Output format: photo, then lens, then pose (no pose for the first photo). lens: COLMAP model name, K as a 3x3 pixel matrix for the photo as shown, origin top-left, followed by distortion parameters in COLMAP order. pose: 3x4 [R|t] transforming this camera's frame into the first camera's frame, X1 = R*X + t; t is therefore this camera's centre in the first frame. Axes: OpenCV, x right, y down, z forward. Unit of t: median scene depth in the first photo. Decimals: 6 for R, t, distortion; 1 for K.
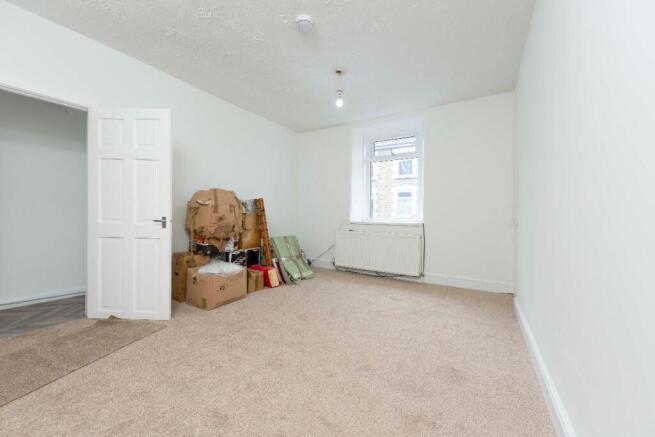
lens RADIAL K [[262.4, 0, 326.4], [0, 262.4, 216.2], [0, 0, 1]] dist [-0.000044, 0.000006]
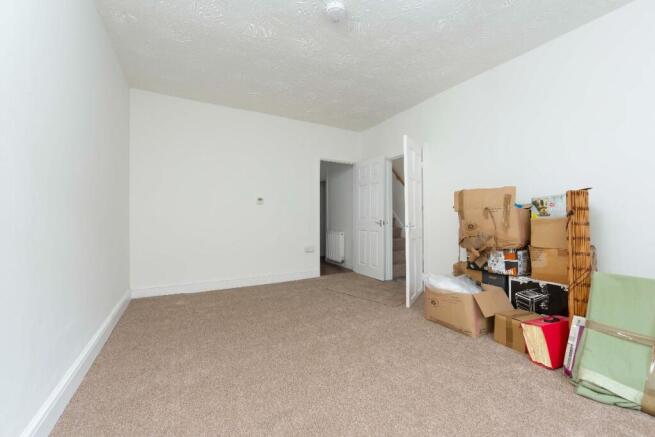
lens RADIAL K [[262.4, 0, 326.3], [0, 262.4, 220.2], [0, 0, 1]] dist [-0.000044, 0.000006]
pose [[-0.517275, -0.007101, -0.855790, 0.463200], [-0.005469, 0.999973, -0.004992, -0.002936], [0.855802, 0.002098, -0.517299, 0.934559]]
